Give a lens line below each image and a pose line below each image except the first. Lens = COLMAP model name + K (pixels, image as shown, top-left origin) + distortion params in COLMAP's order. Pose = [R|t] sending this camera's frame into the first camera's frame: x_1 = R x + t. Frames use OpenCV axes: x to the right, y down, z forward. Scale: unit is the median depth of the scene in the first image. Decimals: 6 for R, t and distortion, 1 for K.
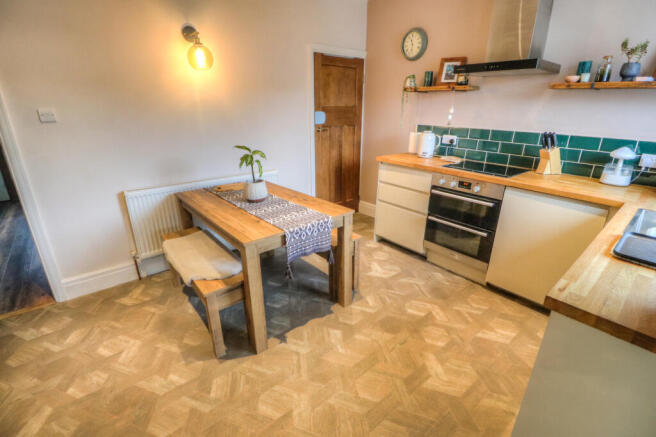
lens RADIAL K [[307.9, 0, 327.6], [0, 307.9, 215.1], [0, 0, 1]] dist [-0.001665, -0.013474]
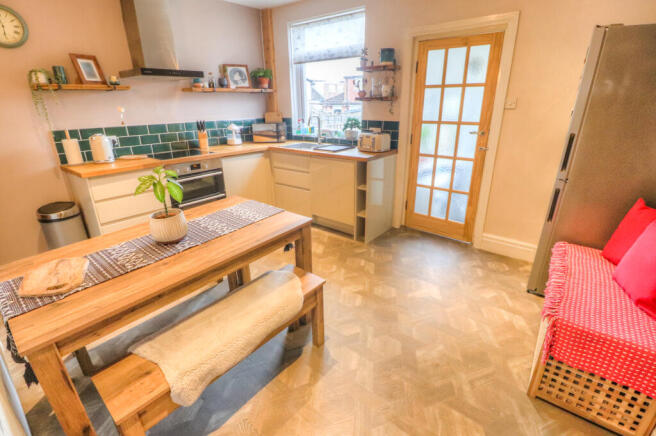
lens RADIAL K [[307.9, 0, 327.6], [0, 307.9, 214.6], [0, 0, 1]] dist [-0.001665, -0.013474]
pose [[-0.199464, -0.337991, 0.919770, -0.959675], [0.341078, 0.855989, 0.388520, -0.256165], [-0.918629, 0.391209, -0.055458, 0.708430]]
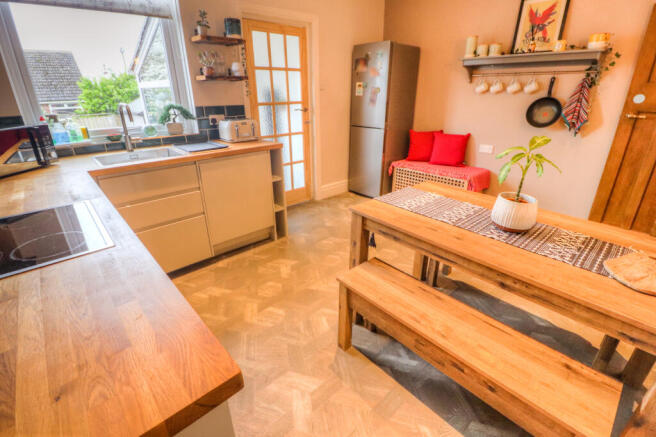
lens RADIAL K [[307.9, 0, 327.6], [0, 307.9, 215.1], [0, 0, 1]] dist [-0.001665, -0.013474]
pose [[-0.998731, 0.020907, -0.045821, 0.167260], [-0.015070, 0.744044, 0.667960, -0.490082], [0.048058, 0.667803, -0.742785, 1.465784]]
